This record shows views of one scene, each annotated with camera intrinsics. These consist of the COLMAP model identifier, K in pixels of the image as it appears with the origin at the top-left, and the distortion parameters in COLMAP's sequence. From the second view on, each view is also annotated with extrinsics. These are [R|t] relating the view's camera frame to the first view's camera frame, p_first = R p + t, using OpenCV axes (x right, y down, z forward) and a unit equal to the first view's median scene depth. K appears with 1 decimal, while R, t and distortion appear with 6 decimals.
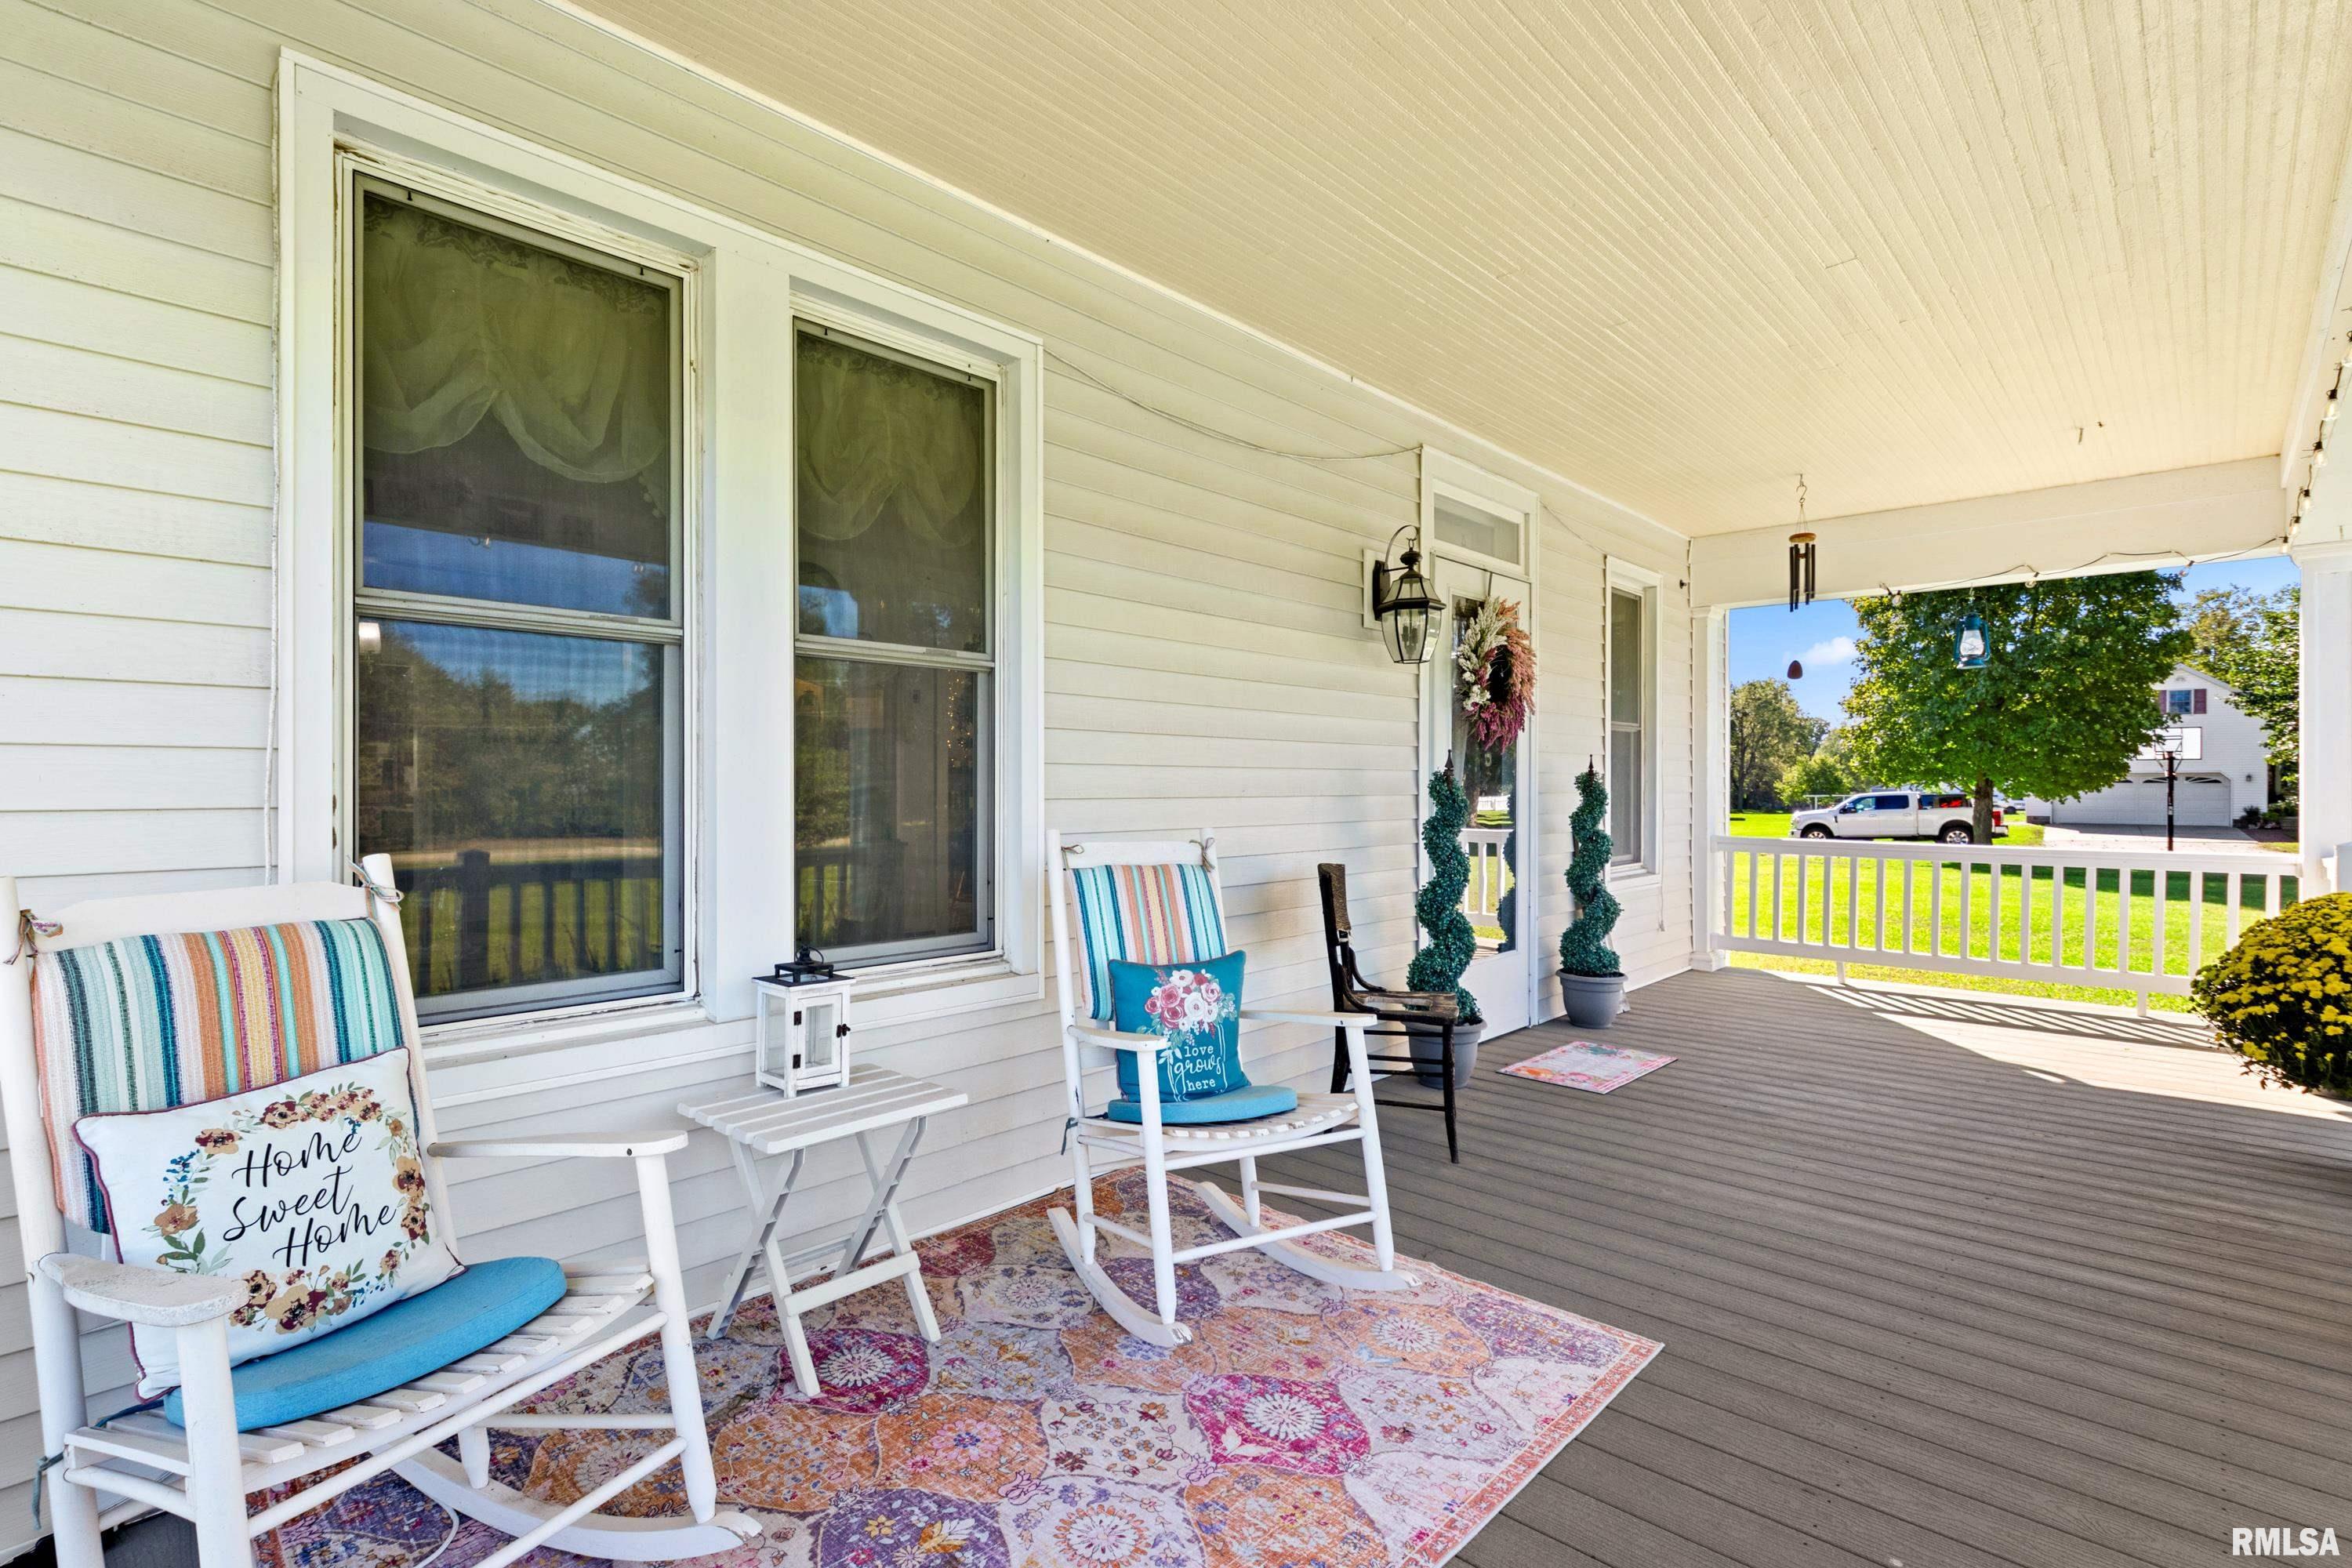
lens RADIAL K [[1120.6, 0, 1170.5], [0, 1120.6, 802.3], [0, 0, 1]] dist [-0.000611, -0.000185]
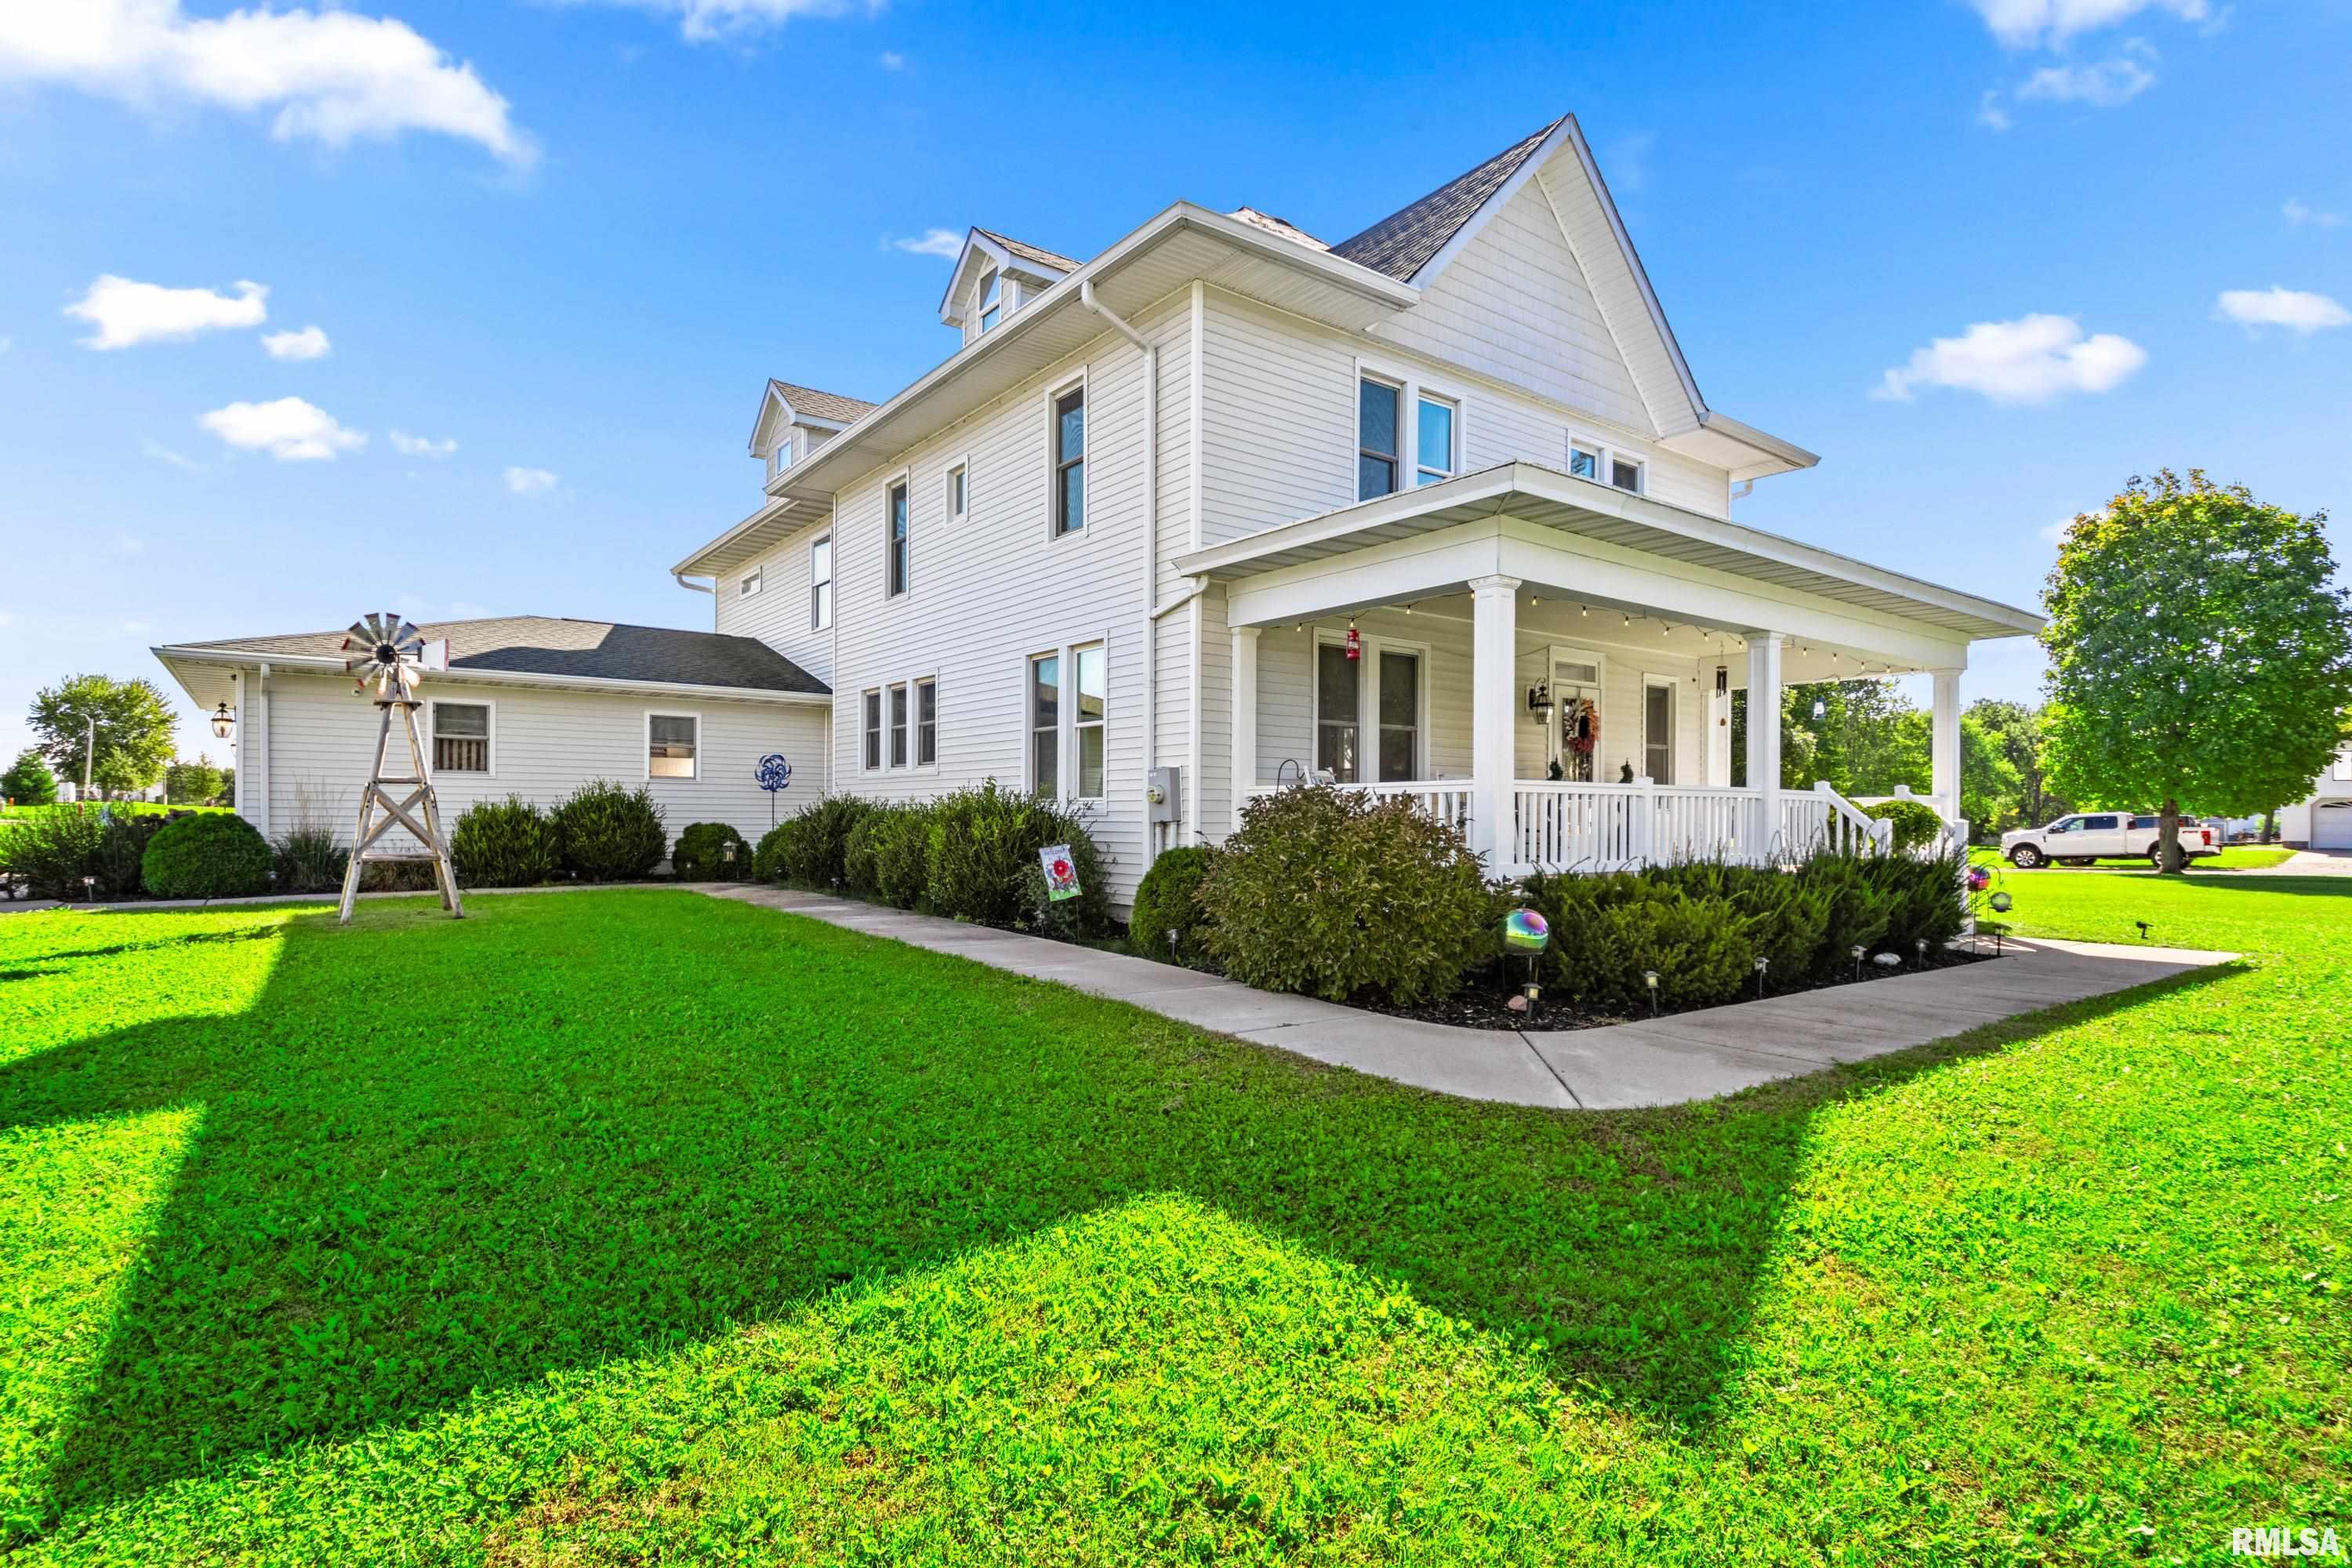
lens RADIAL K [[1120.6, 0, 1170.5], [0, 1120.6, 802.3], [0, 0, 1]] dist [-0.000611, -0.000185]
pose [[0.981612, 0.002326, -0.190871, -0.175064], [-0.007828, 0.999575, -0.028075, 0.163828], [0.190724, 0.029053, 0.981214, -1.980037]]
